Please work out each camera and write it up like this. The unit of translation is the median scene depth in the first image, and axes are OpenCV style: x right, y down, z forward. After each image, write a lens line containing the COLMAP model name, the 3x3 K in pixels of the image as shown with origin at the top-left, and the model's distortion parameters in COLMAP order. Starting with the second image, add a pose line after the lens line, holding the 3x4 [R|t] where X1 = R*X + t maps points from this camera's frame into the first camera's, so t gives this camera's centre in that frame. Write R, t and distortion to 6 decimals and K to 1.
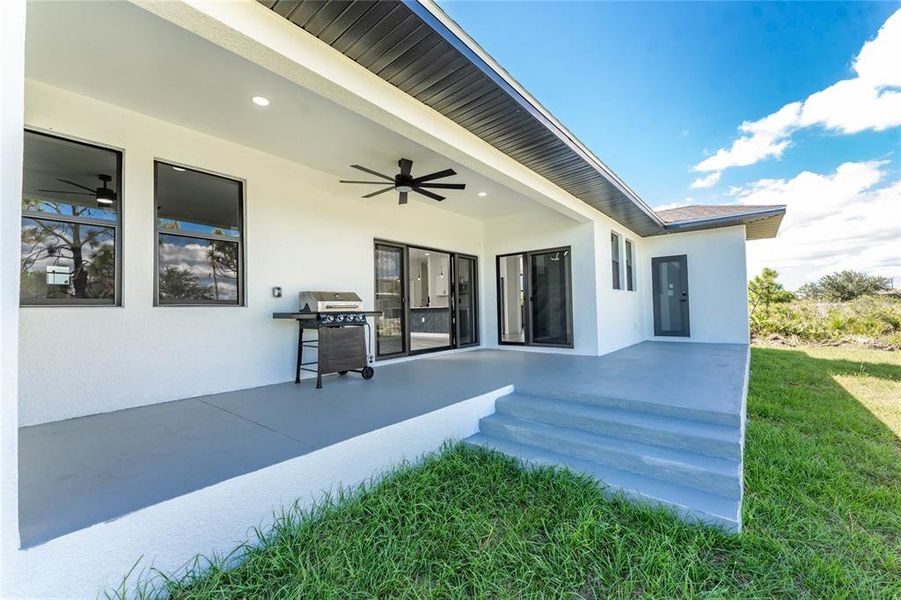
lens RADIAL K [[376.4, 0, 443.6], [0, 376.4, 307.9], [0, 0, 1]] dist [0.000725, -0.000052]
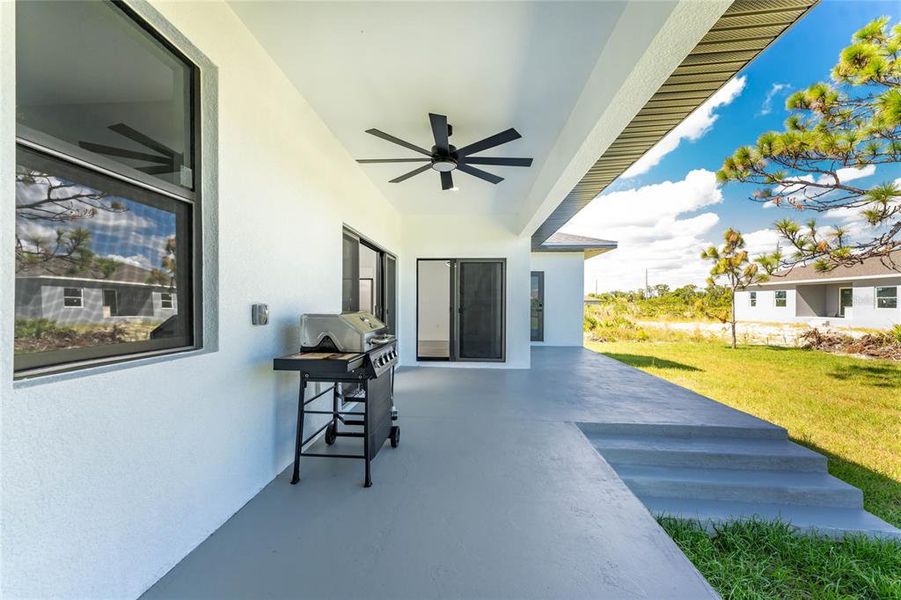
lens RADIAL K [[376.4, 0, 443.6], [0, 376.4, 307.9], [0, 0, 1]] dist [0.000725, -0.000052]
pose [[0.798602, 0.012407, 0.601731, -0.512152], [-0.025976, 0.999566, 0.013865, -0.060011], [-0.601298, -0.026703, 0.798578, 0.420596]]
